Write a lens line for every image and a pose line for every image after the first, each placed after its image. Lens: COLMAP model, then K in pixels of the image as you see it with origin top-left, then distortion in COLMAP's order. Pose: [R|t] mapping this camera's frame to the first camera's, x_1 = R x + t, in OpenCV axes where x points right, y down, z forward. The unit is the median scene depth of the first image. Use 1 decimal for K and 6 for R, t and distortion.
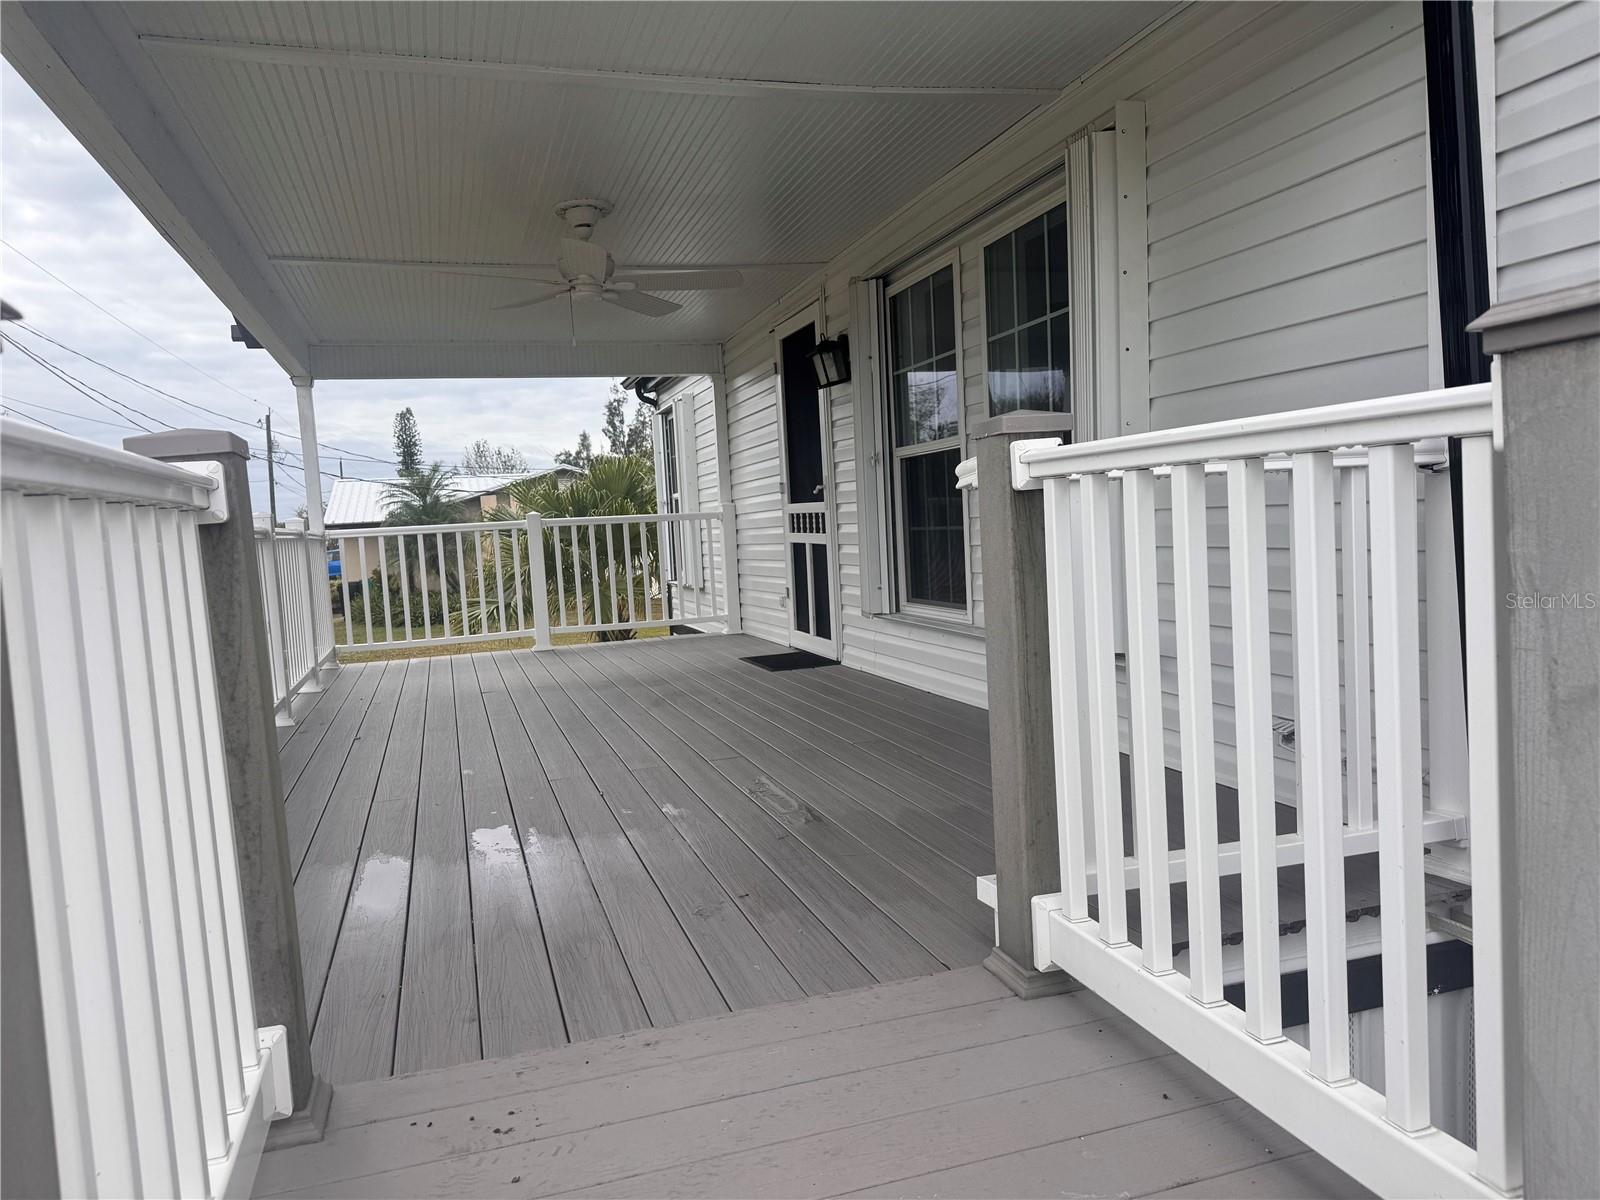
lens RADIAL K [[1118.0, 0, 812.3], [0, 1118.0, 606.3], [0, 0, 1]] dist [0.076223, -0.104078]
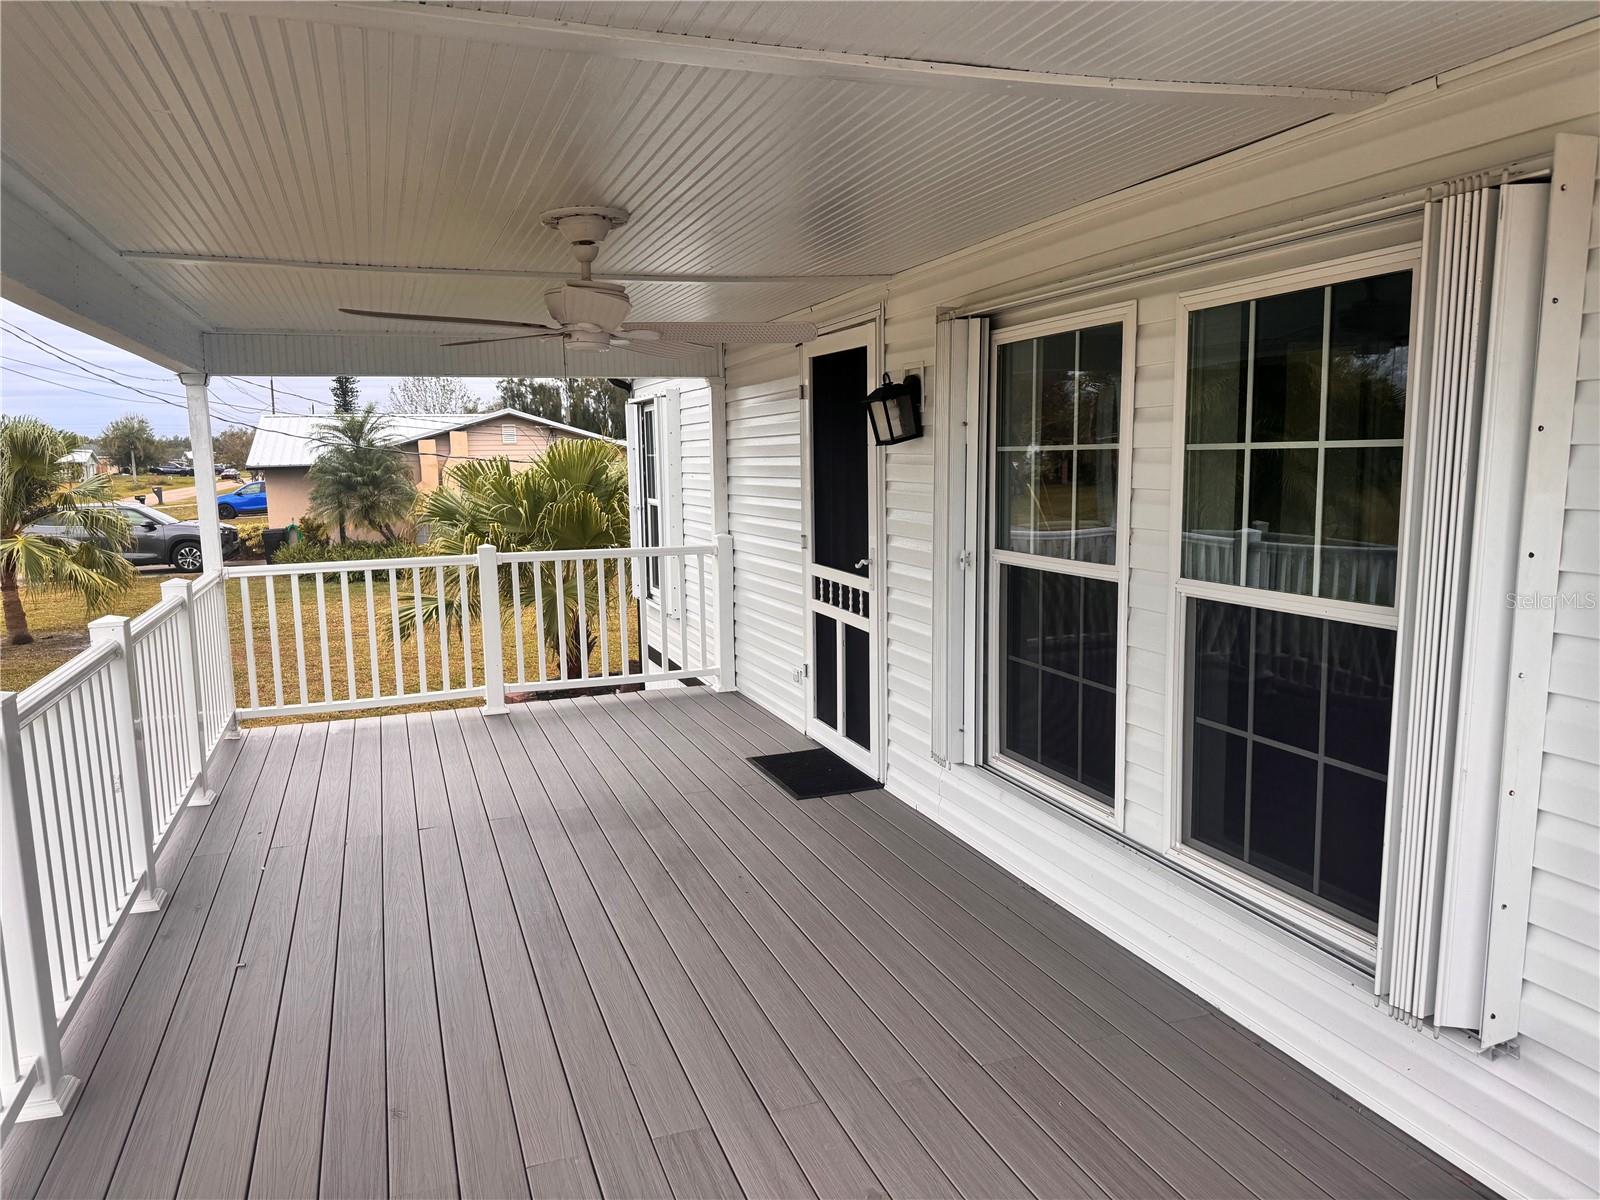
lens RADIAL K [[1108.3, 0, 804.9], [0, 1108.3, 601.1], [0, 0, 1]] dist [0.020809, -0.004267]
pose [[0.998276, 0.029430, 0.050774, -0.066930], [-0.032420, 0.997725, 0.059103, -0.112998], [-0.048919, -0.060647, 0.996960, 0.214161]]
